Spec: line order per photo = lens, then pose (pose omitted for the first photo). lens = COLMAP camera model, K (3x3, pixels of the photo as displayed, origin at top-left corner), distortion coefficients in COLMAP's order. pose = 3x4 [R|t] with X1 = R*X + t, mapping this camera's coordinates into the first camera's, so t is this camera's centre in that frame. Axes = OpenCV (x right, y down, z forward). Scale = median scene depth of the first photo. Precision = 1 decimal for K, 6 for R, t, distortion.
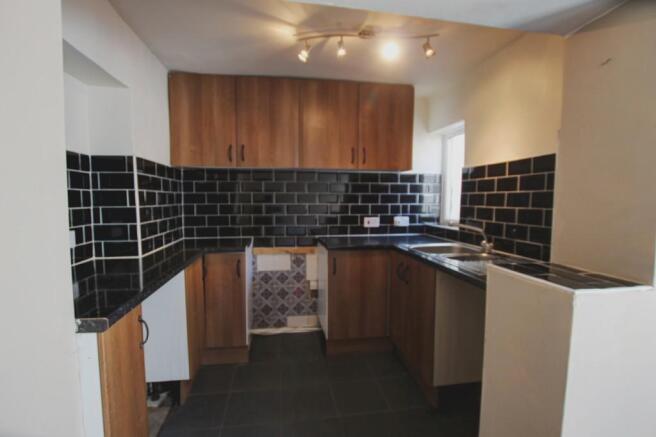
lens RADIAL K [[306.7, 0, 327.2], [0, 306.7, 220.8], [0, 0, 1]] dist [-0.028108, 0.001312]
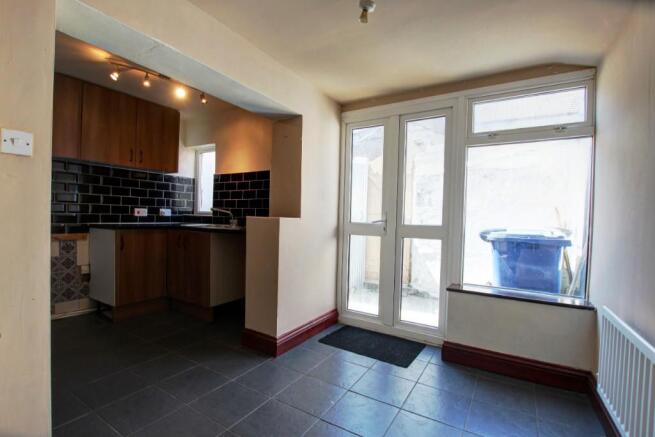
lens RADIAL K [[306.3, 0, 326.9], [0, 306.3, 222.1], [0, 0, 1]] dist [-0.028108, 0.001312]
pose [[0.642063, -0.006696, 0.766623, -0.310890], [0.041112, 0.998824, -0.025708, 0.107628], [-0.765549, 0.048024, 0.641583, -0.334173]]
